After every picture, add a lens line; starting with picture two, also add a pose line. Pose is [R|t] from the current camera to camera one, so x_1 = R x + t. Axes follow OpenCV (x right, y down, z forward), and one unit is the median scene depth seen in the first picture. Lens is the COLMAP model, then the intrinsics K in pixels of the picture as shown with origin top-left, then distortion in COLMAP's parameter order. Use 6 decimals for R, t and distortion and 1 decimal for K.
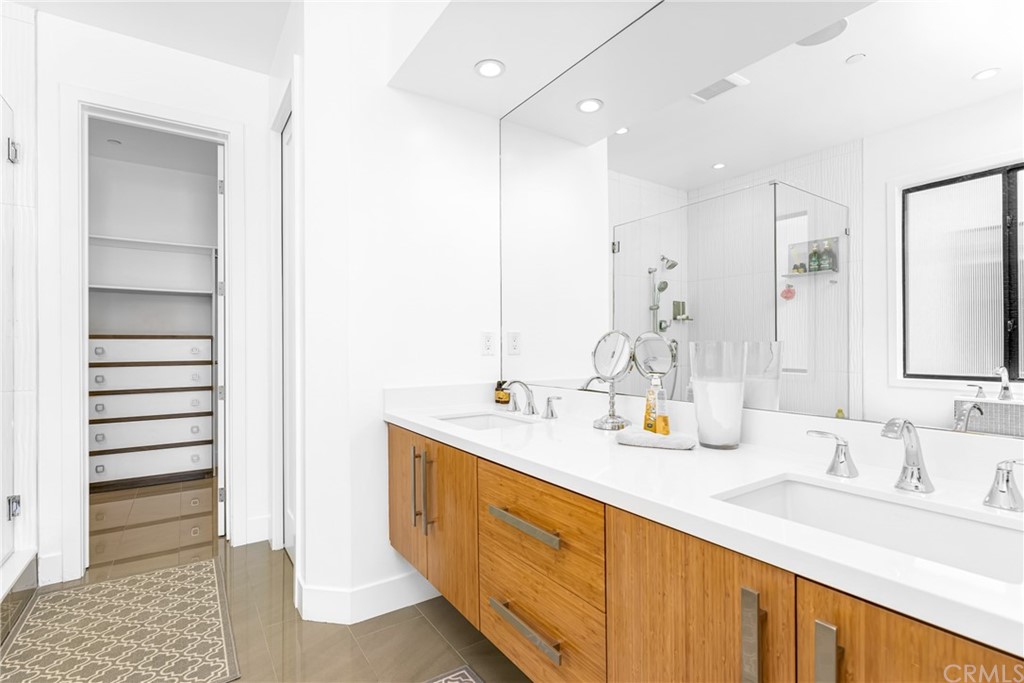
lens RADIAL K [[463.9, 0, 512.0], [0, 463.9, 341.5], [0, 0, 1]] dist [-0.000485, 0.000052]
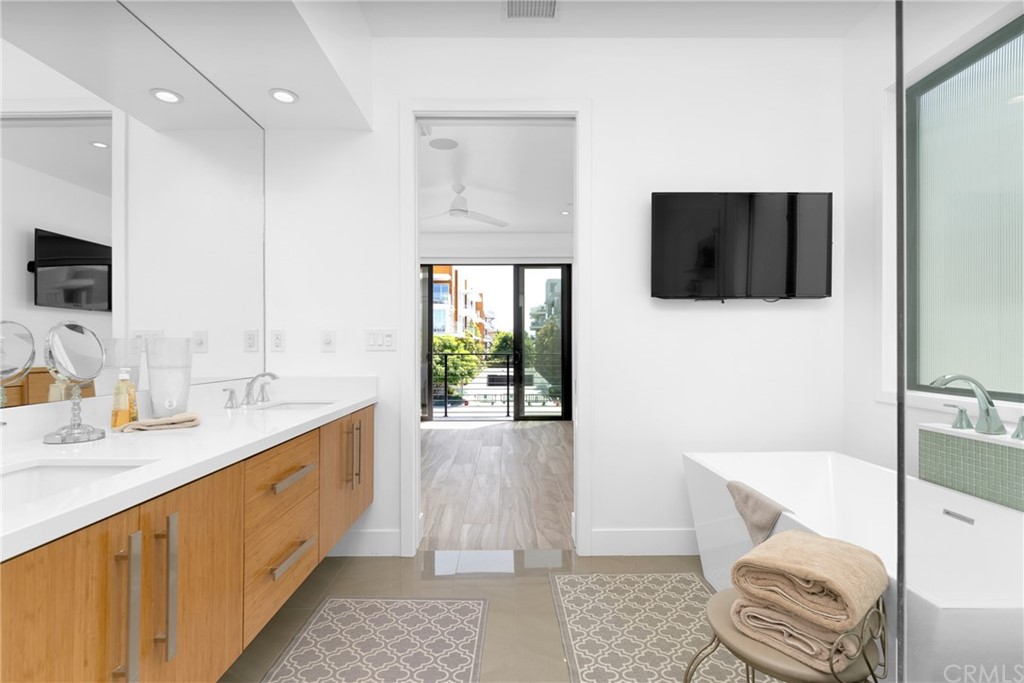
lens RADIAL K [[463.9, 0, 512.0], [0, 463.9, 341.5], [0, 0, 1]] dist [-0.000485, 0.000052]
pose [[-0.821420, 0.007426, 0.570276, -0.827634], [0.001162, 0.999935, -0.011348, 0.021749], [-0.570323, -0.008659, -0.821375, 1.170014]]
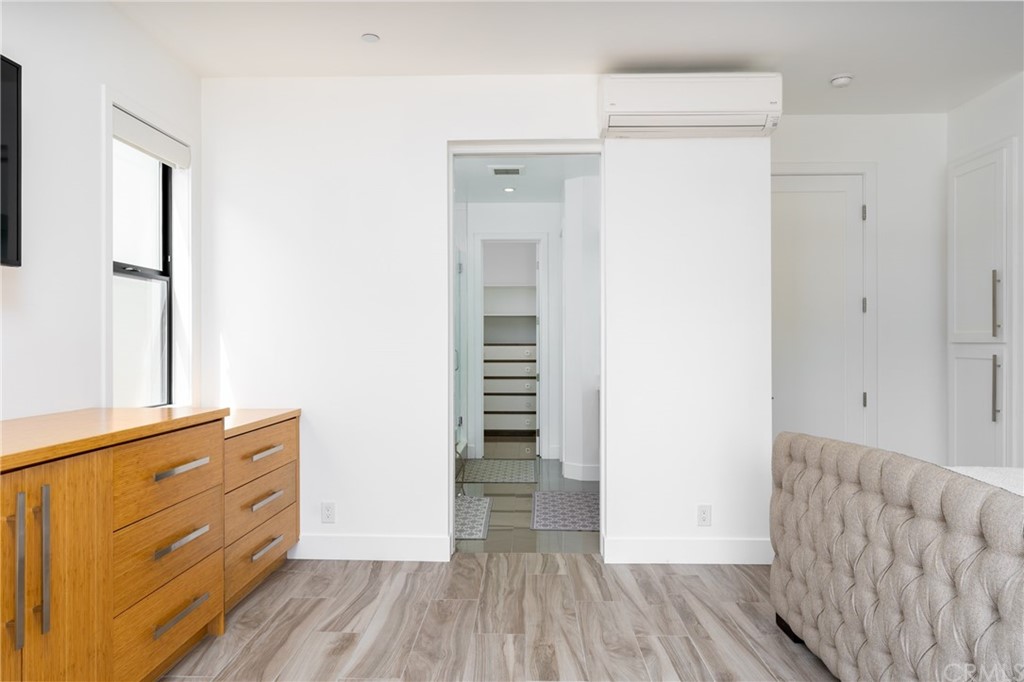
lens RADIAL K [[463.9, 0, 512.0], [0, 463.9, 341.0], [0, 0, 1]] dist [-0.000485, 0.000052]
pose [[0.797358, 0.000504, -0.603506, 0.482445], [0.004874, 0.999962, 0.007276, -0.044446], [0.603487, -0.008743, 0.797325, -0.632671]]
